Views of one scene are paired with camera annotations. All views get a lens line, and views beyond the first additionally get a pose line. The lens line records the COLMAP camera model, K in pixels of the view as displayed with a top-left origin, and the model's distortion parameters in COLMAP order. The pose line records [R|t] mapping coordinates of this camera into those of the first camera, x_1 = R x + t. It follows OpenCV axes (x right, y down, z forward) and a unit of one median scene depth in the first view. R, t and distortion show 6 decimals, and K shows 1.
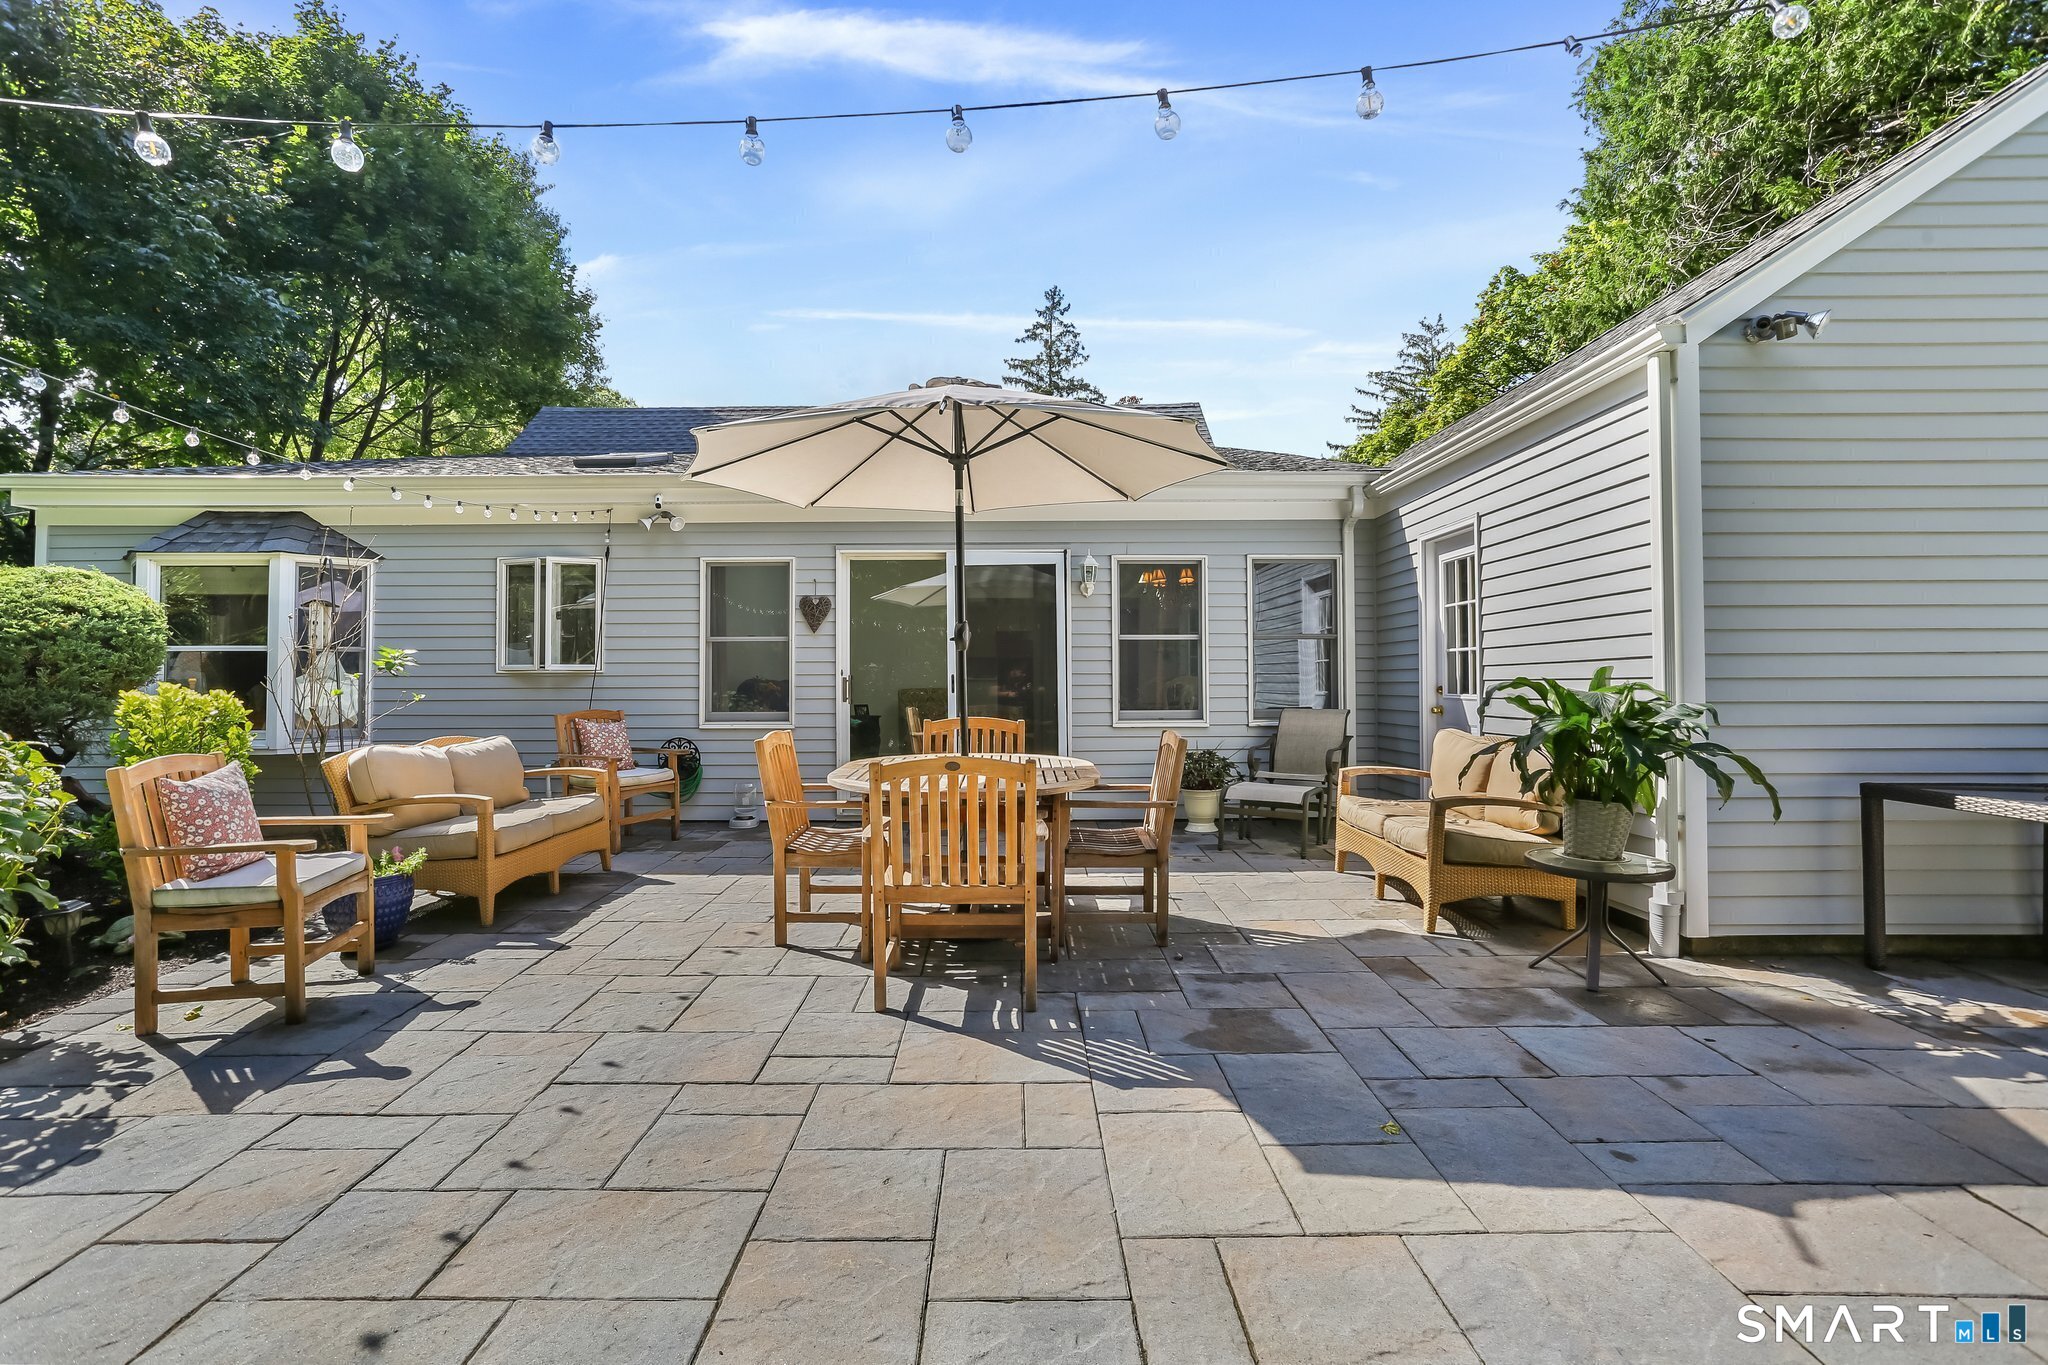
lens RADIAL K [[992.6, 0, 1019.9], [0, 992.6, 672.3], [0, 0, 1]] dist [-0.052708, 0.034285]
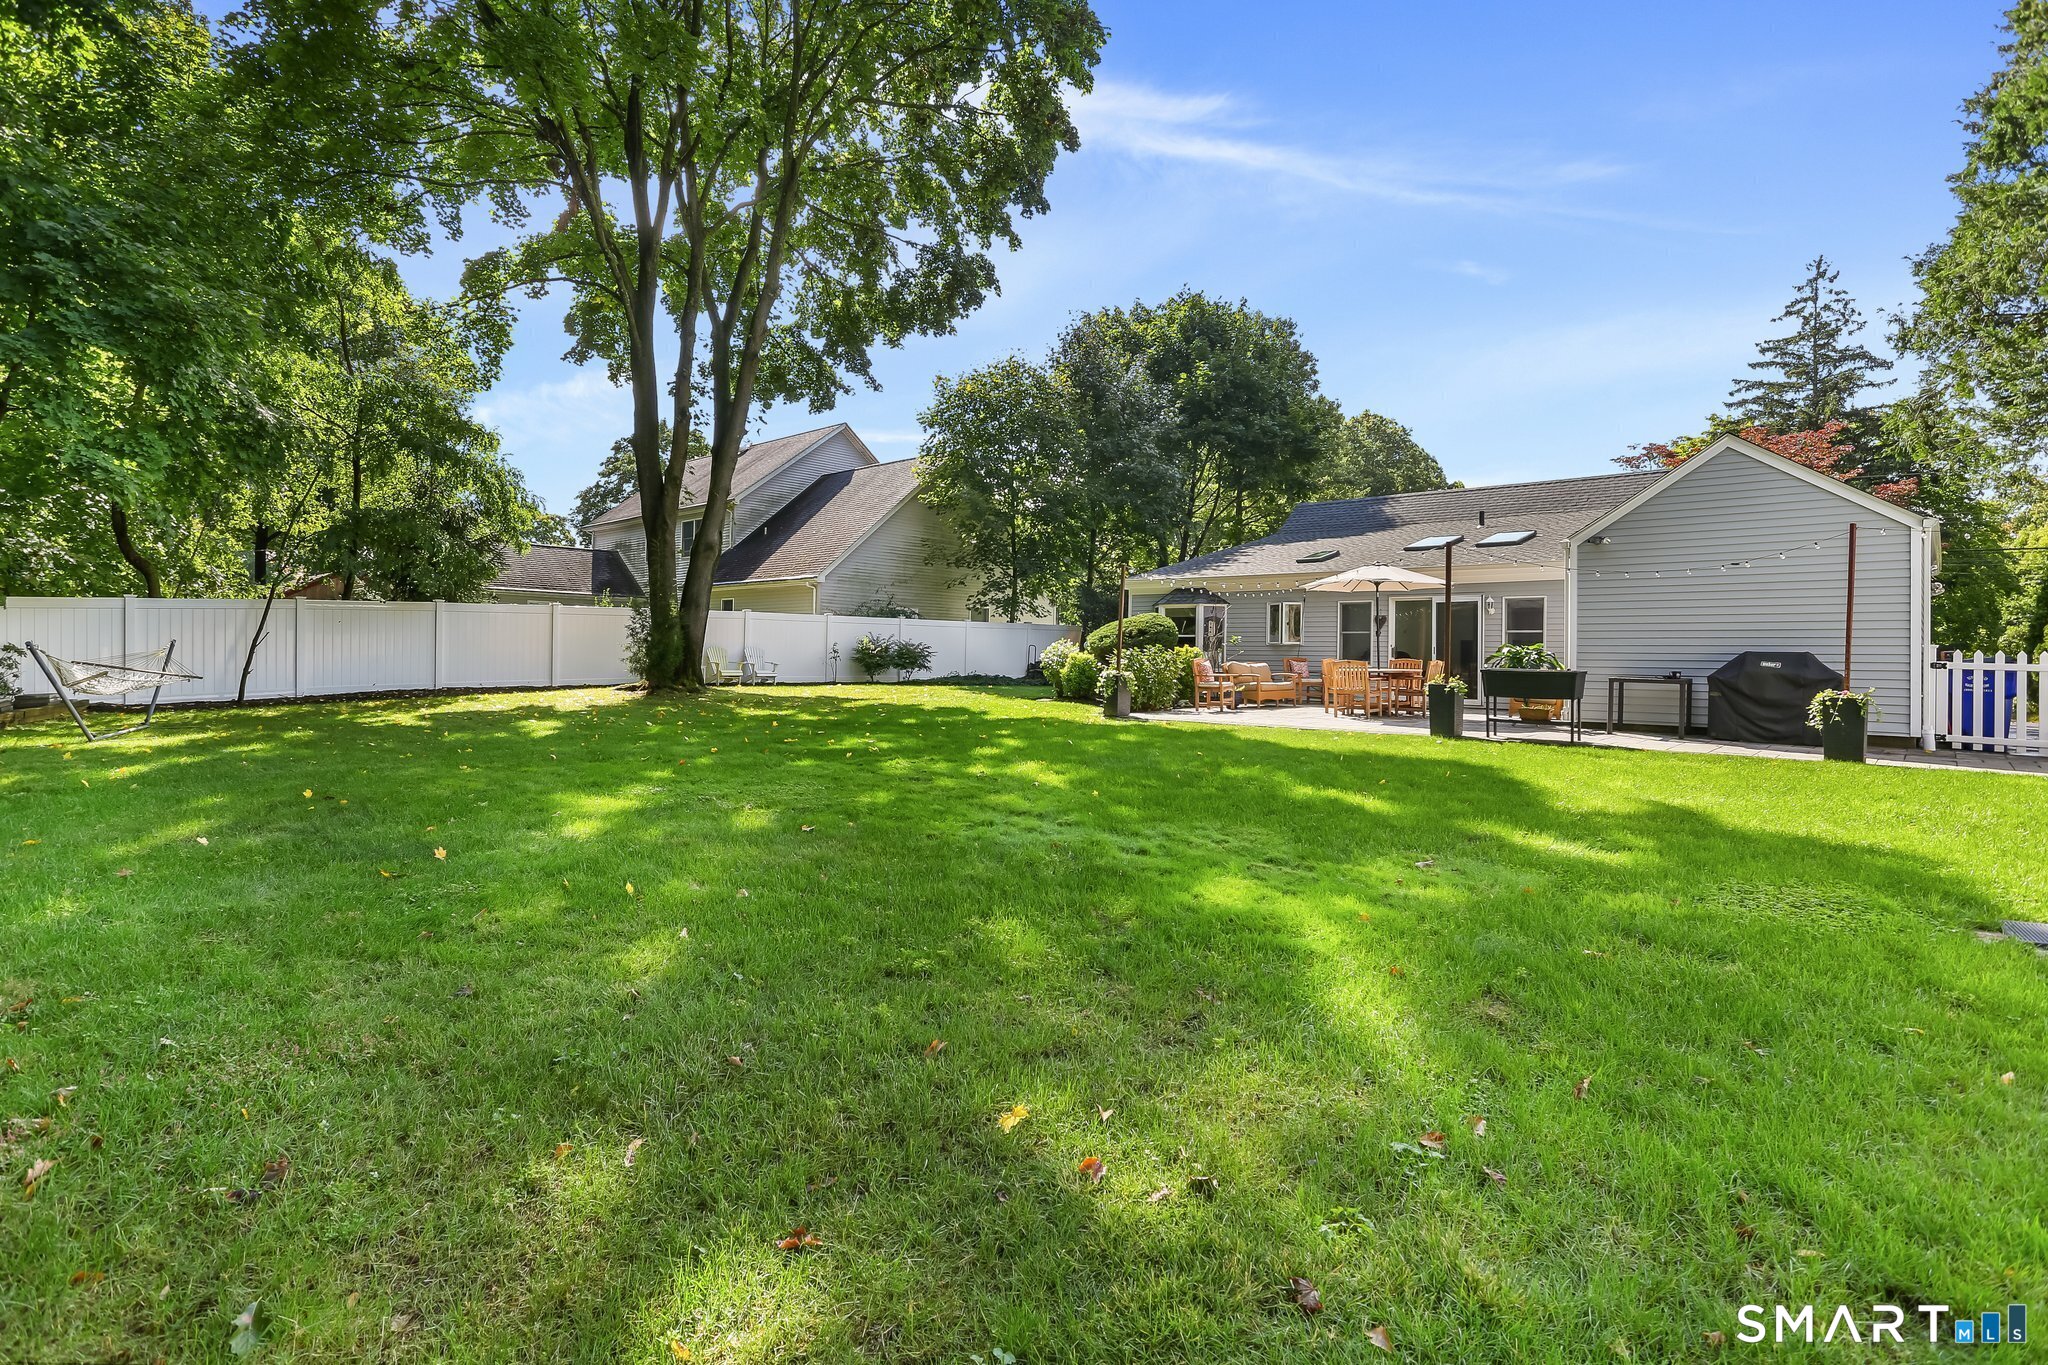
lens RADIAL K [[992.6, 0, 1019.9], [0, 992.6, 672.3], [0, 0, 1]] dist [-0.052708, 0.034285]
pose [[0.731038, 0.021386, -0.682002, 0.434530], [-0.014862, 0.999771, 0.015420, 0.022797], [0.682175, -0.001137, 0.731188, -0.762426]]
